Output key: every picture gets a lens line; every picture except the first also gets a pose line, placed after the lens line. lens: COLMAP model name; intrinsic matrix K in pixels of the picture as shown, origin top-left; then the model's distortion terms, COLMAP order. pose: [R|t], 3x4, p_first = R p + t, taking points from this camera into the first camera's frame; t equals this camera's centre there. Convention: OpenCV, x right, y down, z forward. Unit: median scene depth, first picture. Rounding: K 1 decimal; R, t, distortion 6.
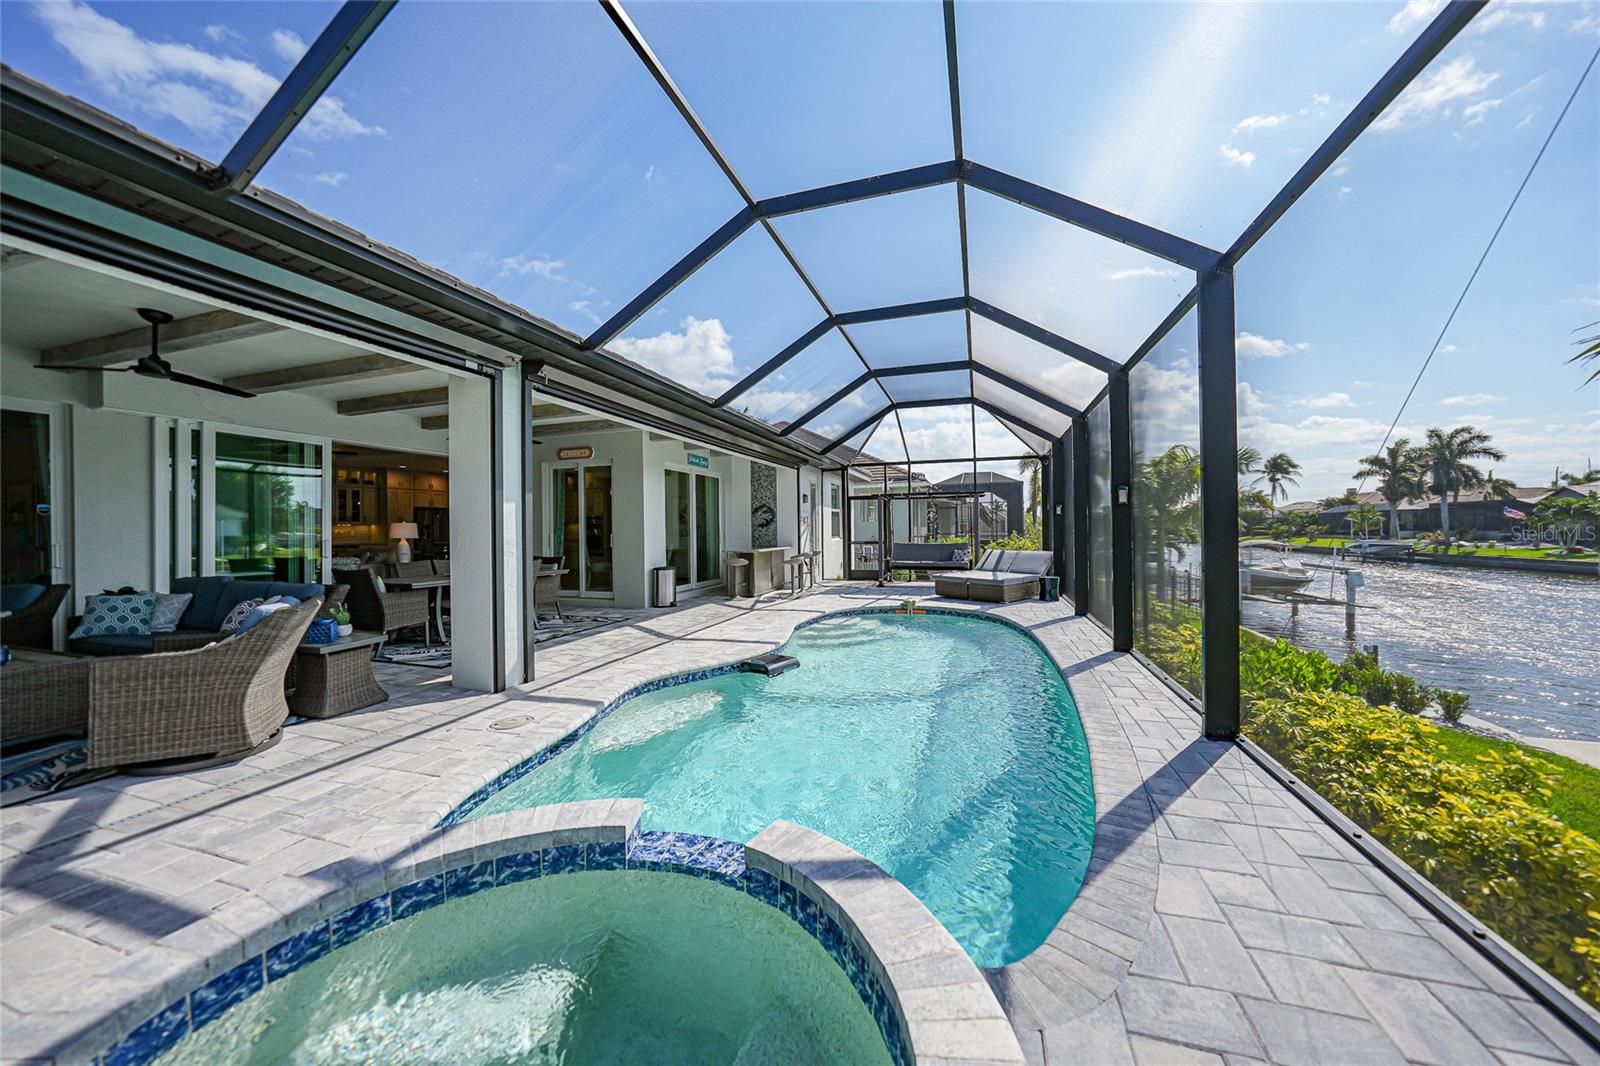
lens RADIAL K [[556.2, 0, 805.2], [0, 556.2, 525.6], [0, 0, 1]] dist [-0.024210, 0.005127]
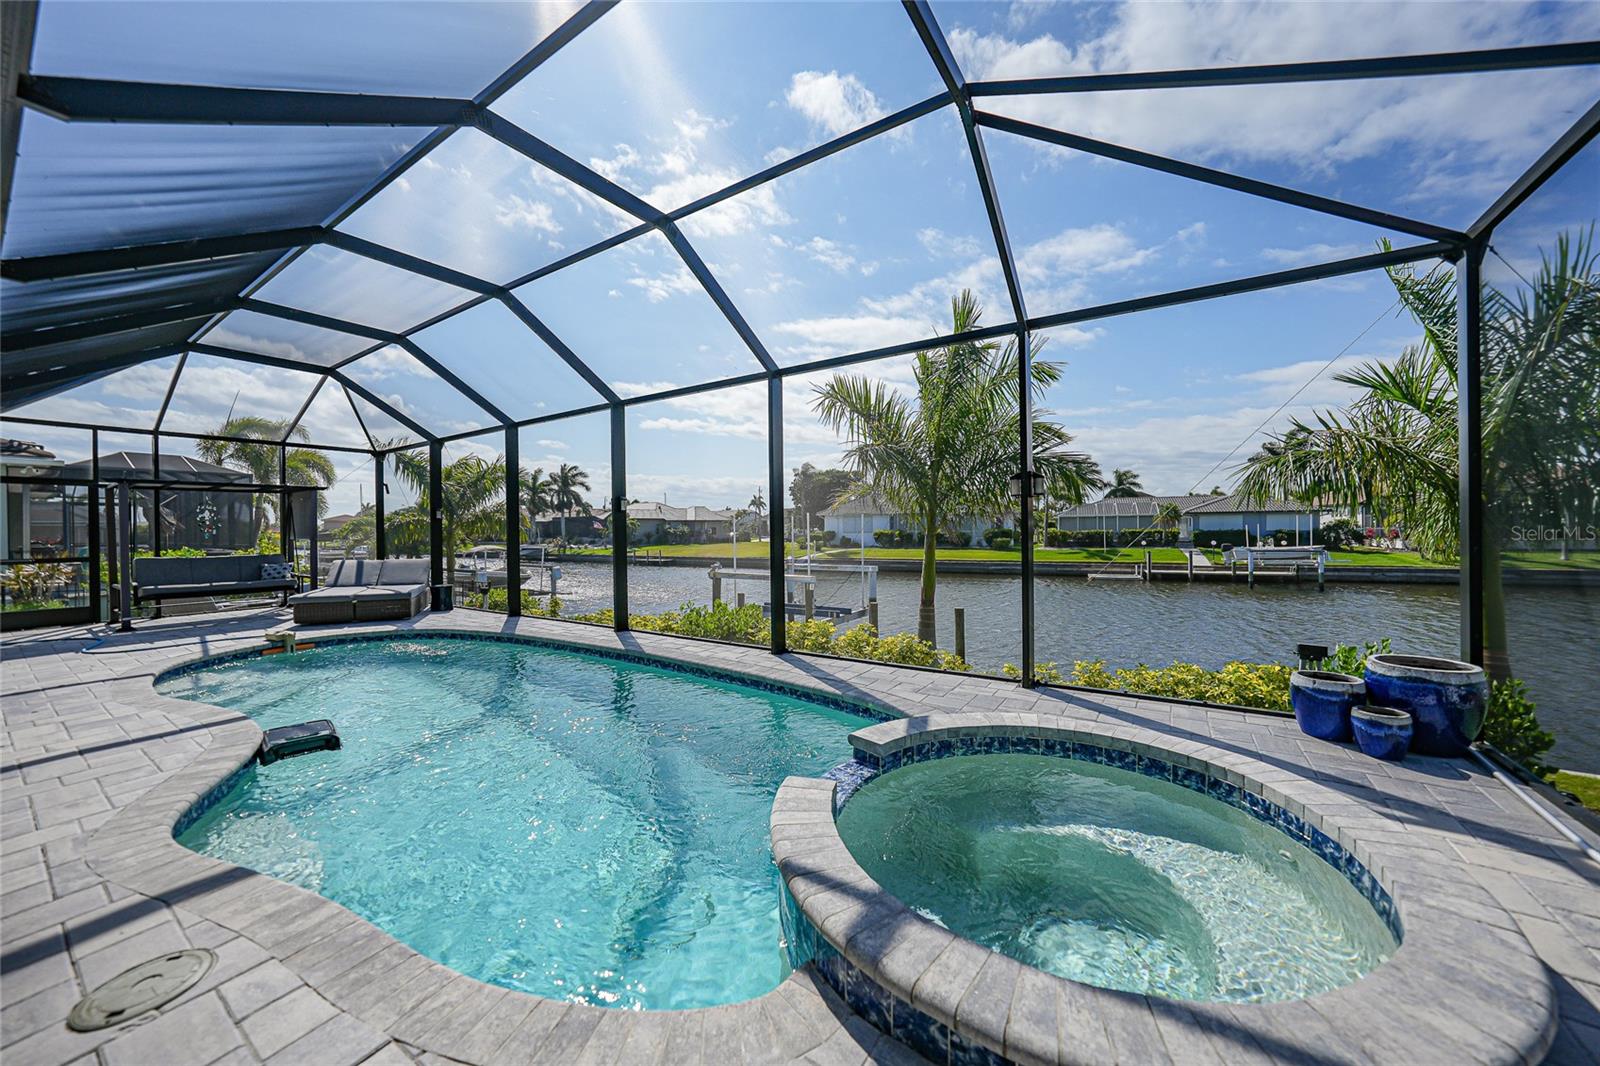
lens RADIAL K [[556.2, 0, 803.5], [0, 556.2, 544.1], [0, 0, 1]] dist [-0.024210, 0.005127]
pose [[0.264252, -0.017157, 0.964301, -0.046189], [-0.002001, 0.999830, 0.018338, 0.000636], [-0.964452, -0.006776, 0.264173, 0.023951]]
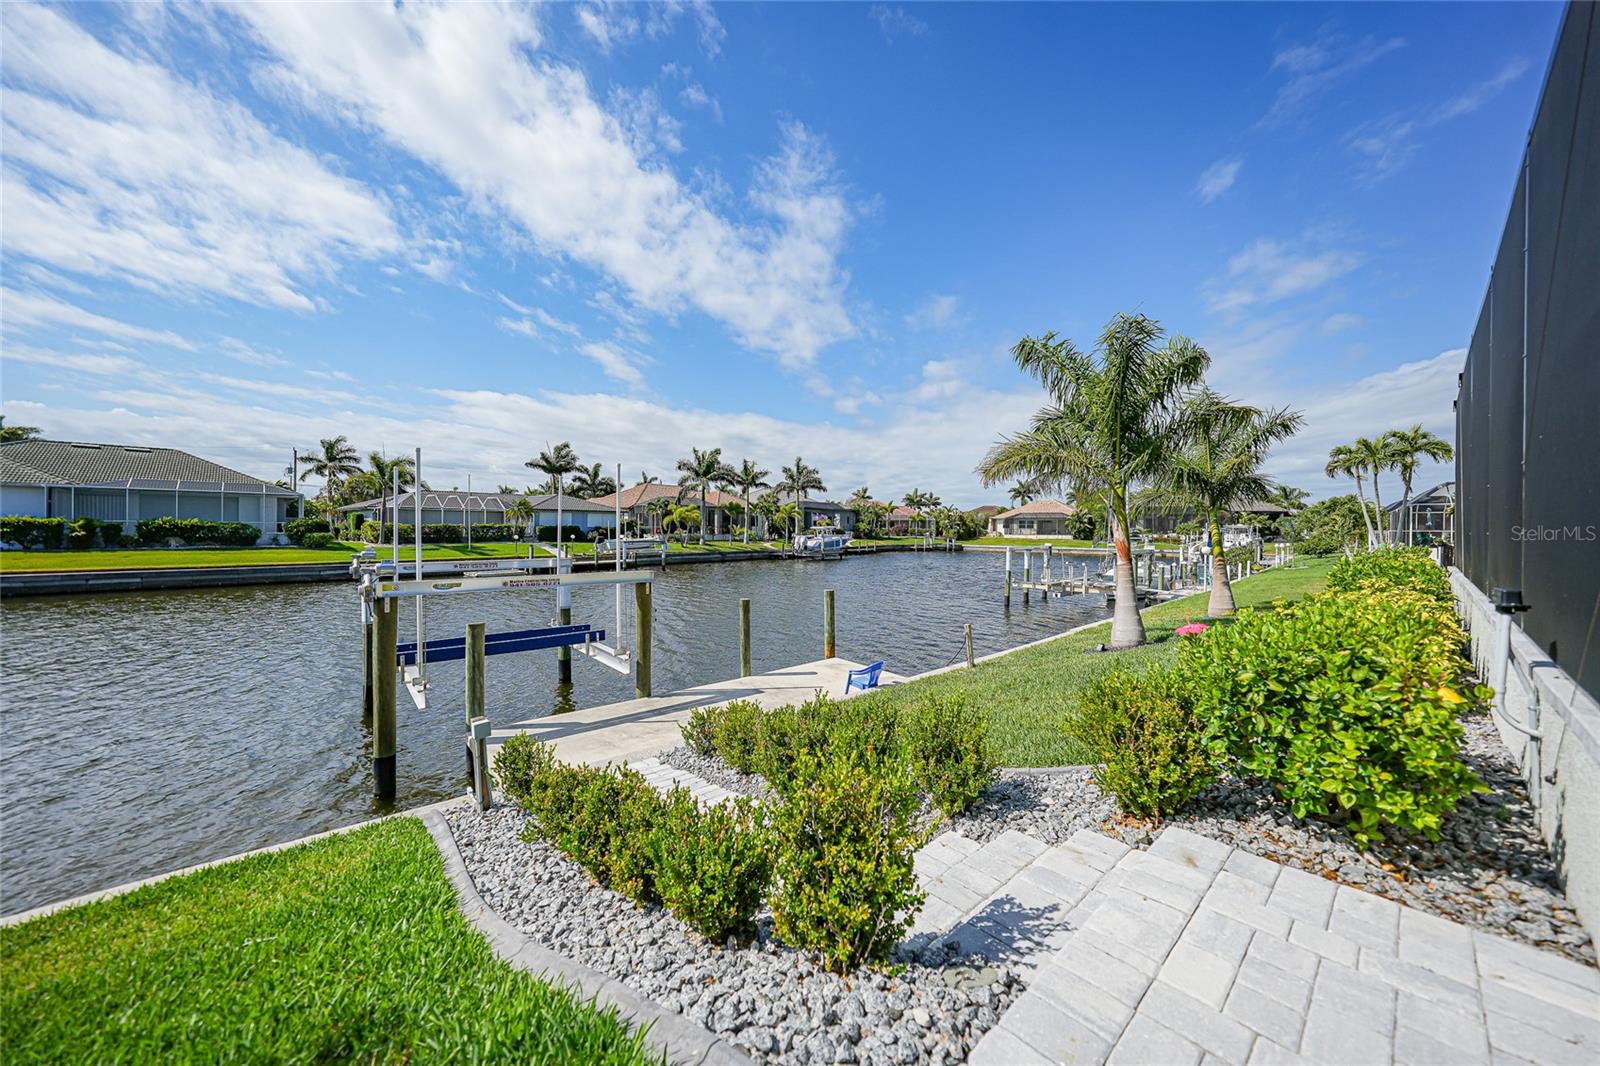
lens RADIAL K [[556.2, 0, 799.1], [0, 556.2, 538.1], [0, 0, 1]] dist [-0.024210, 0.005127]
pose [[-0.852803, -0.001577, 0.522230, 0.109242], [-0.000529, 0.999998, 0.002155, 0.012850], [-0.522232, 0.001561, -0.852802, 0.234640]]
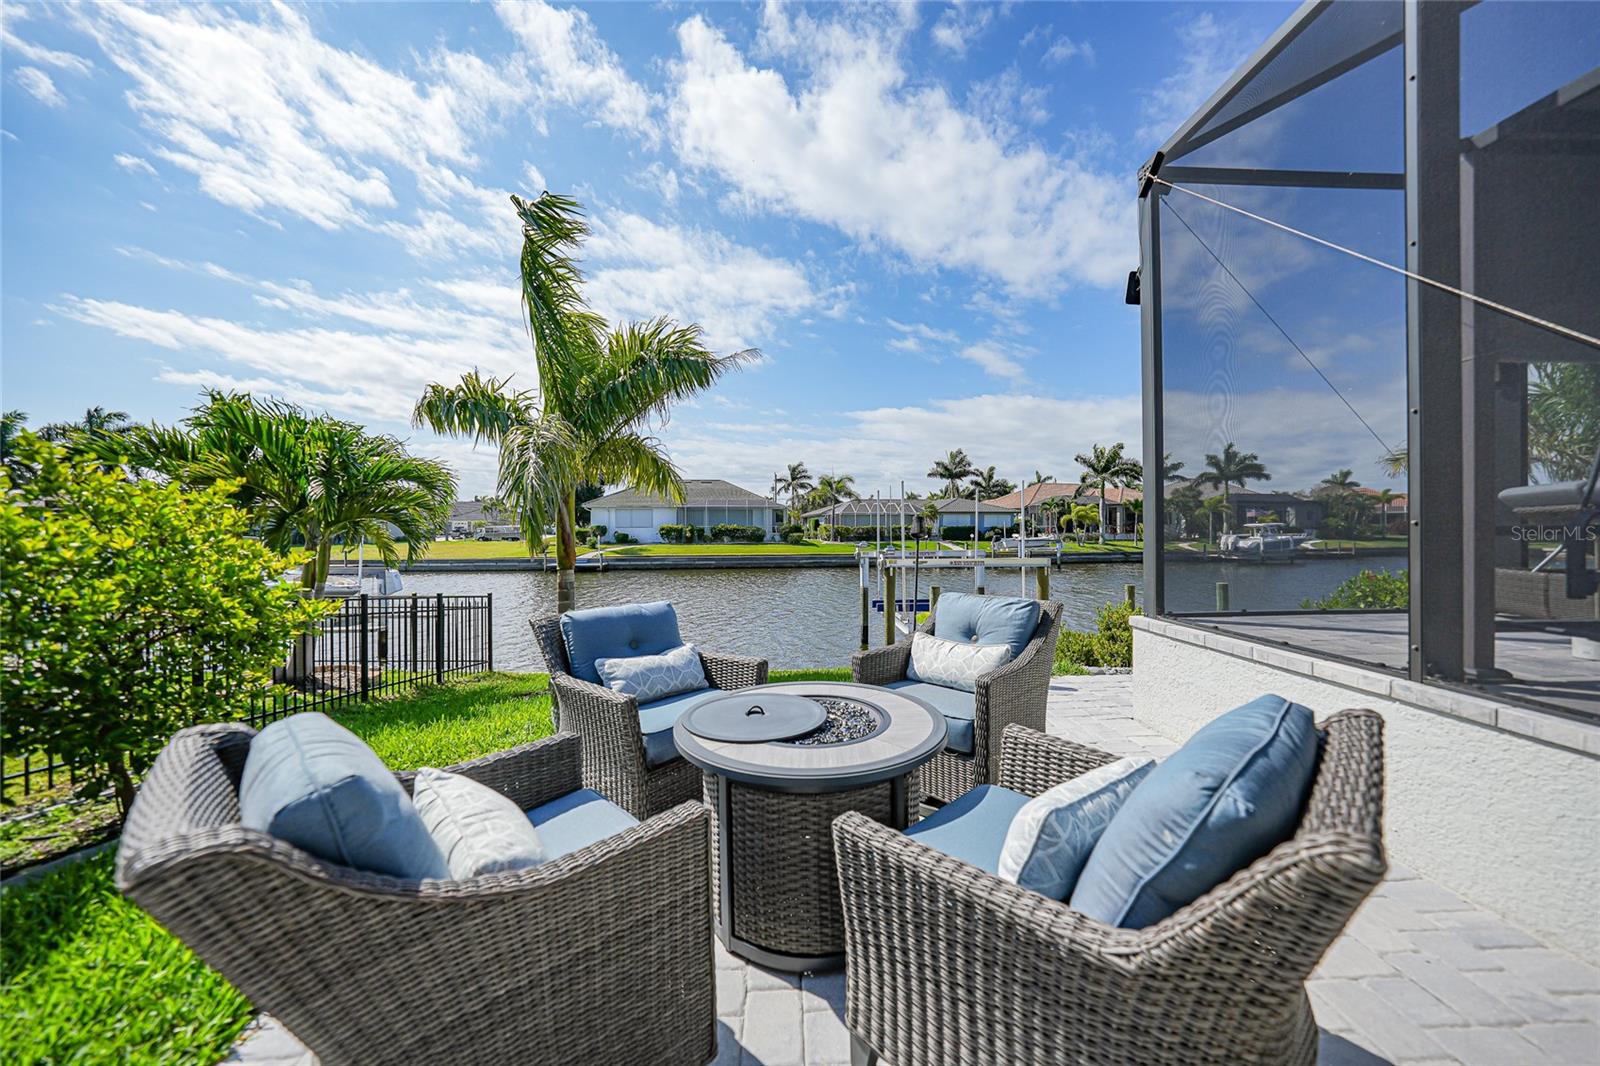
lens RADIAL K [[556.2, 0, 799.1], [0, 556.2, 522.0], [0, 0, 1]] dist [-0.024210, 0.005127]
pose [[-0.336138, 0.024550, 0.941493, 0.047452], [-0.001080, 0.999649, -0.026452, 0.014747], [-0.941812, -0.009909, -0.335993, 0.295897]]
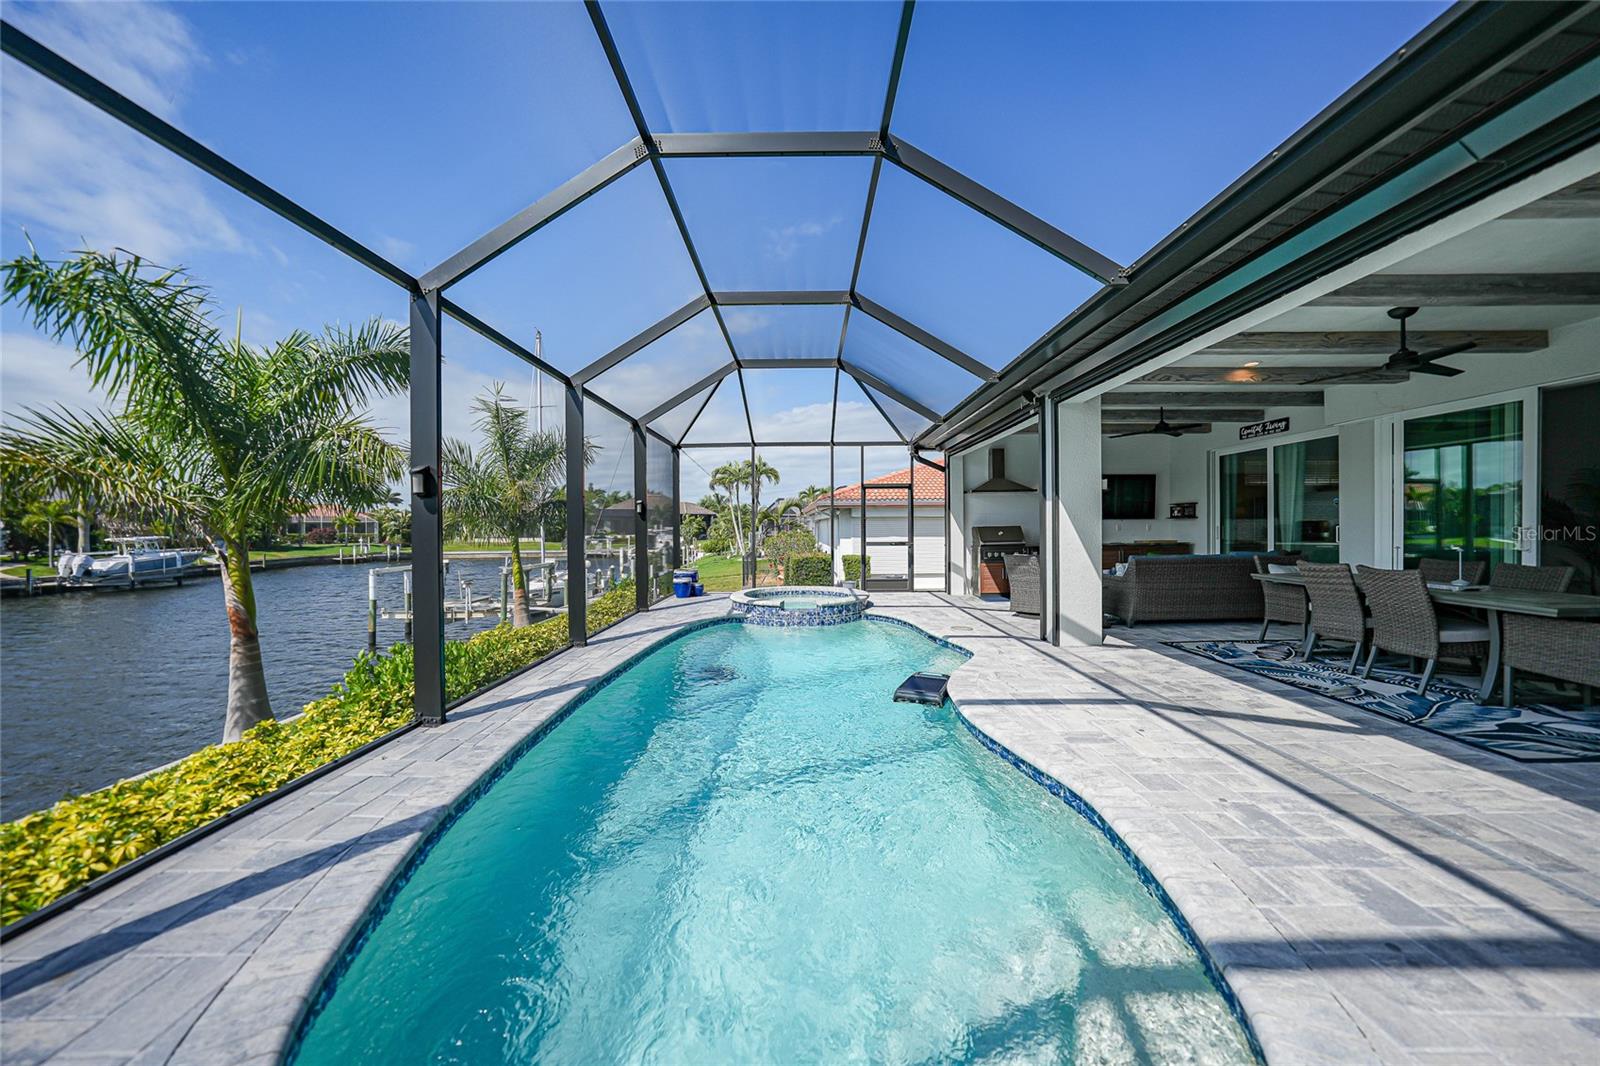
lens RADIAL K [[556.2, 0, 801.4], [0, 556.2, 527.5], [0, 0, 1]] dist [-0.024210, 0.005127]
pose [[-0.954186, 0.021334, -0.298452, 0.030272], [0.023455, 0.999719, -0.003526, 0.000270], [0.298293, -0.010364, -0.954418, 0.176990]]
